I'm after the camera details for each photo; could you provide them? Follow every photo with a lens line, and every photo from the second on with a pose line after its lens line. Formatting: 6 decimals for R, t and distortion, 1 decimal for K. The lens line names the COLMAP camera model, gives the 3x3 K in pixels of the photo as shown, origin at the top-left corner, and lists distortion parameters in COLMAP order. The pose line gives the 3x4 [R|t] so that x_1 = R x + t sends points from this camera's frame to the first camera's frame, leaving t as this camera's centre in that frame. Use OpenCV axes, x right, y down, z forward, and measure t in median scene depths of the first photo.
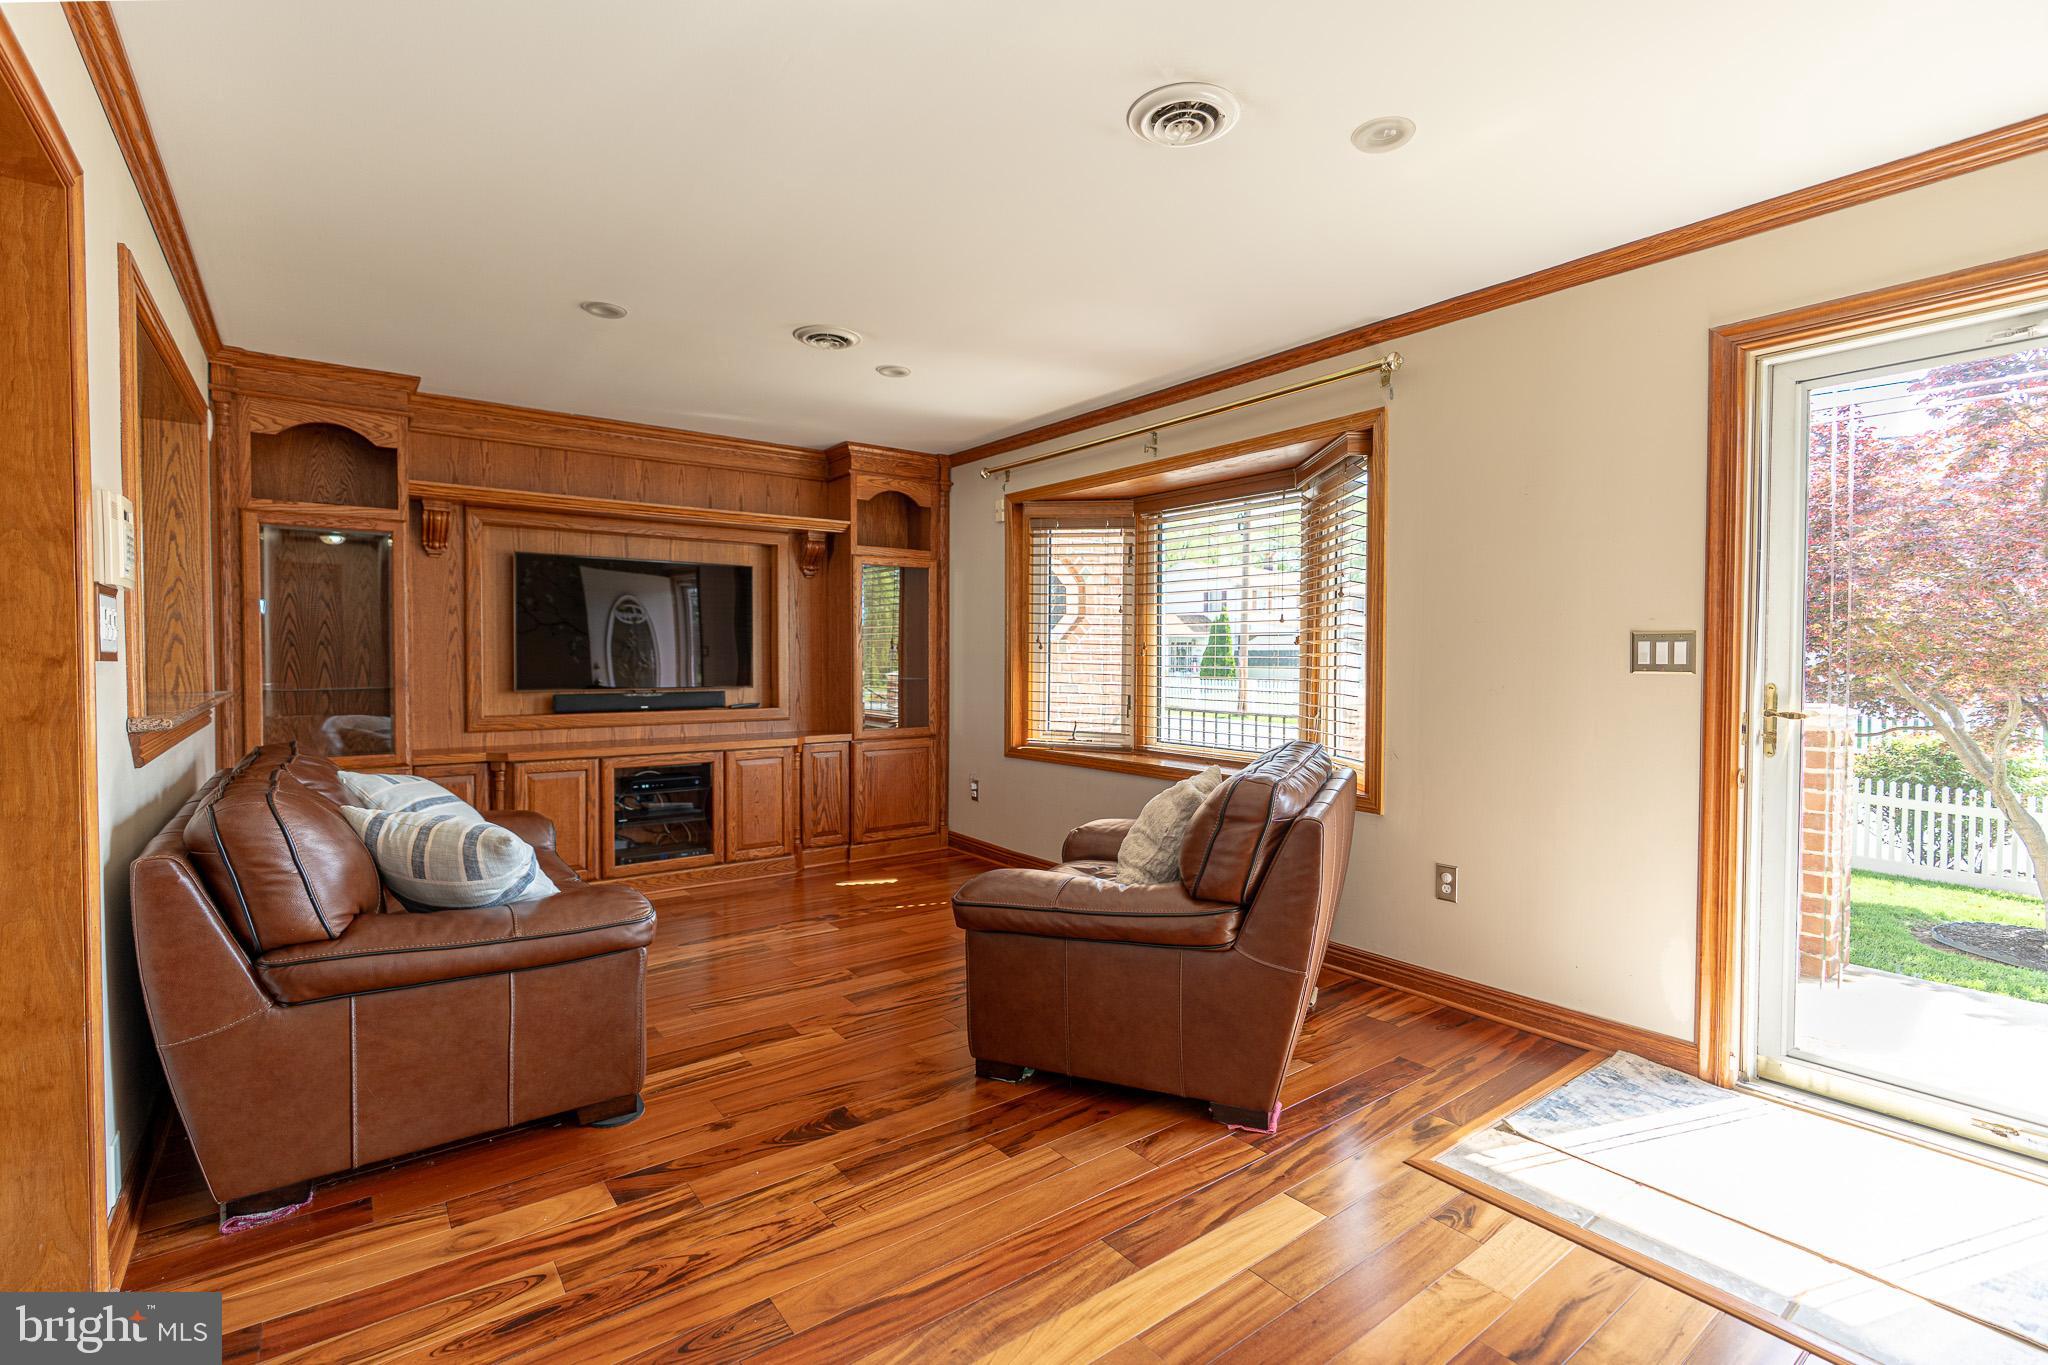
lens RADIAL K [[934.0, 0, 1029.0], [0, 934.0, 673.3], [0, 0, 1]] dist [-0.005612, 0.000126]
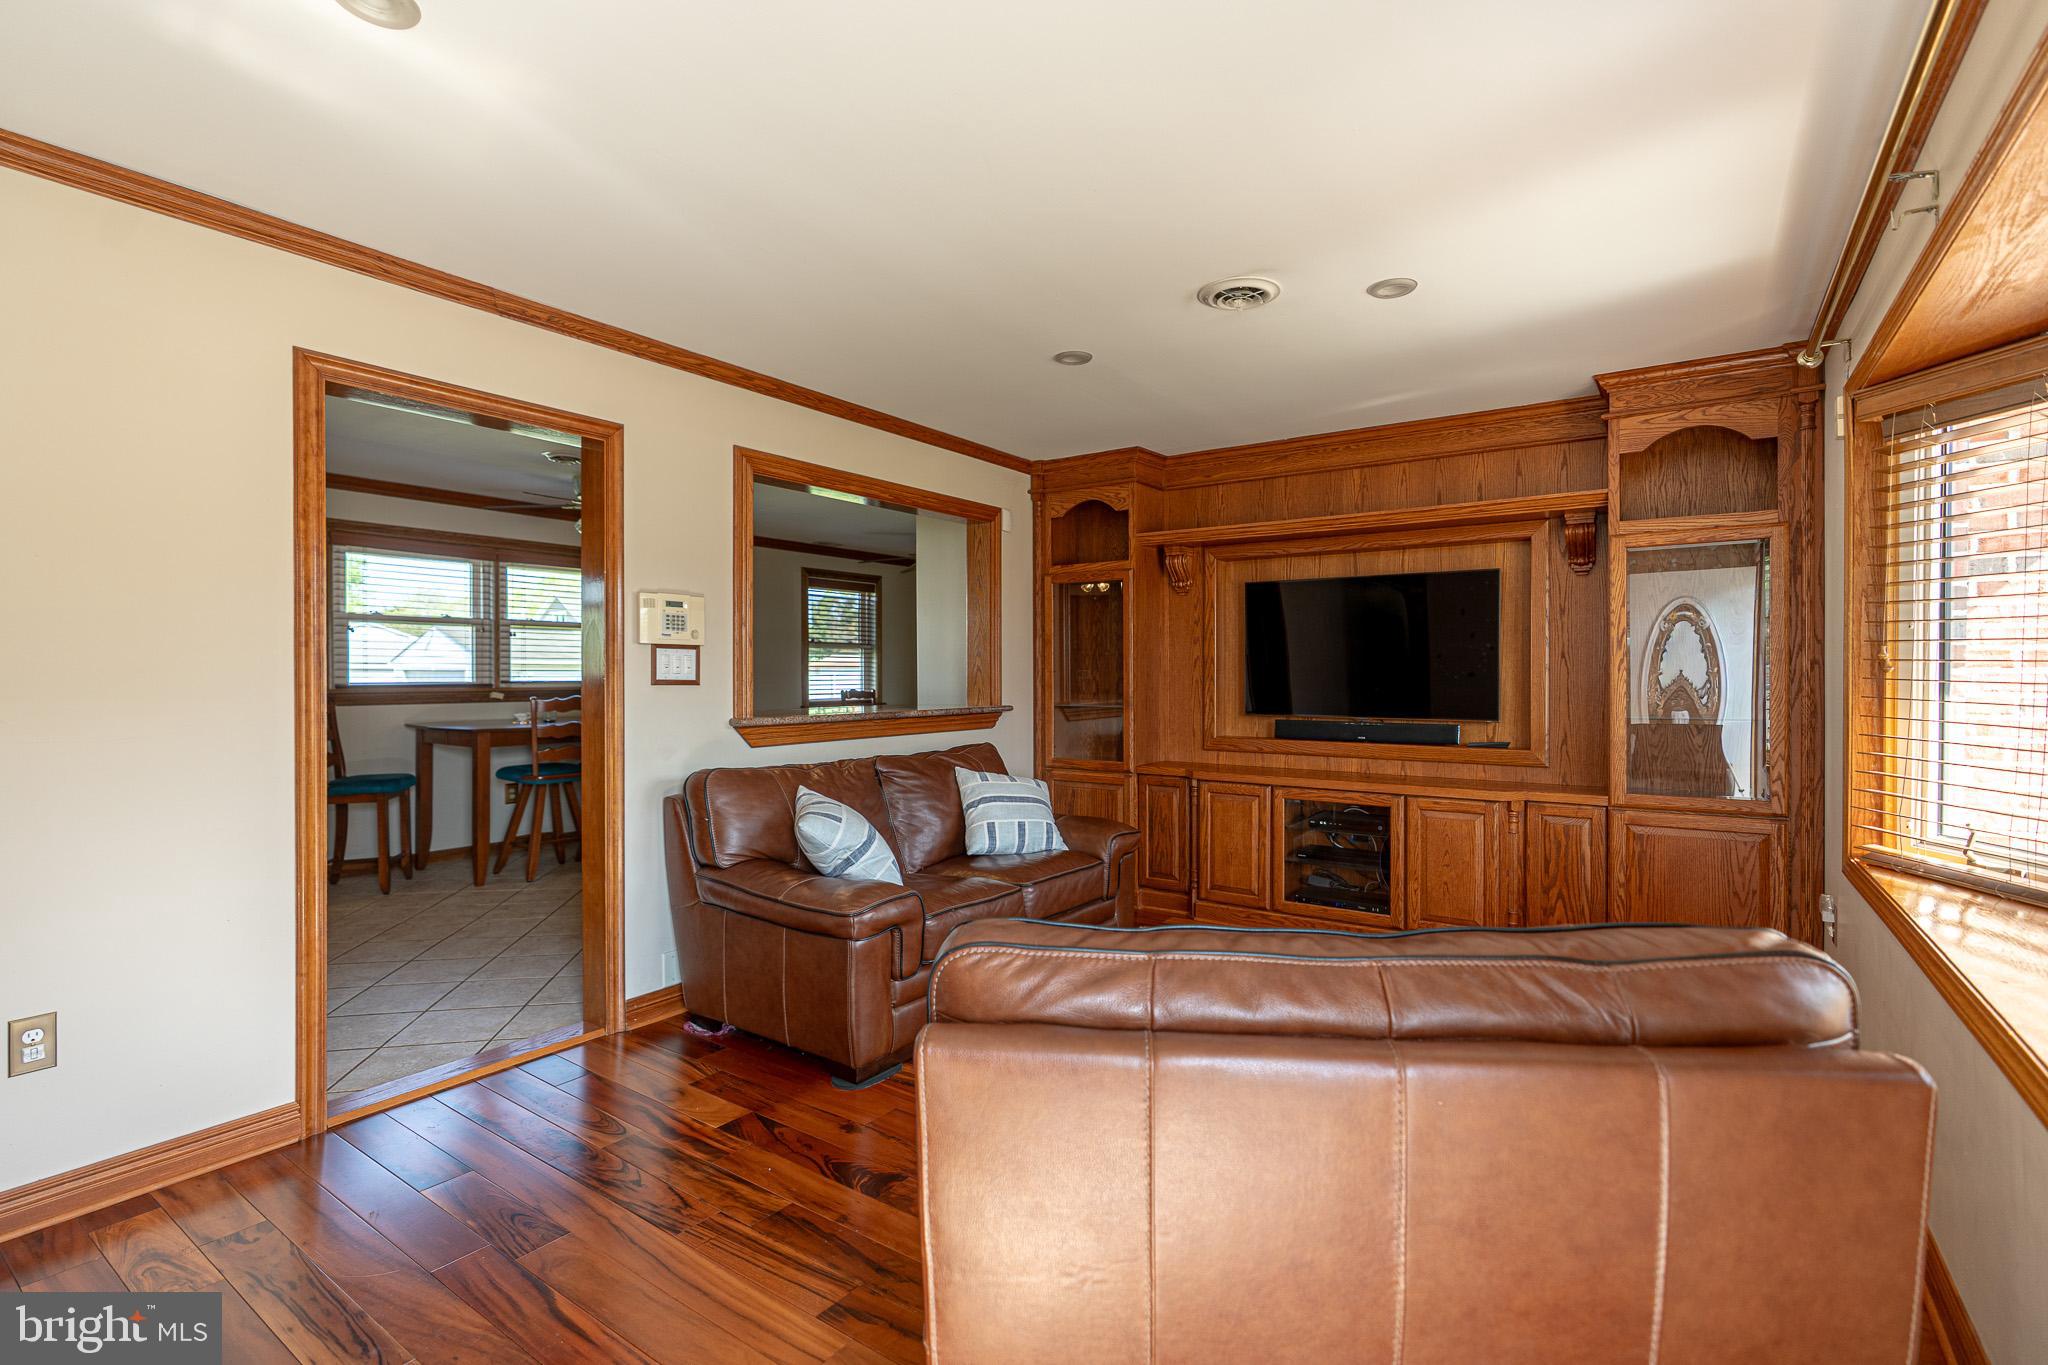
lens RADIAL K [[934.0, 0, 1030.7], [0, 934.0, 684.8], [0, 0, 1]] dist [-0.005612, 0.000126]
pose [[0.315280, 0.008517, -0.948961, 0.375720], [-0.018715, 0.999821, 0.002756, -0.012894], [0.948814, 0.016891, 0.315383, 0.433887]]
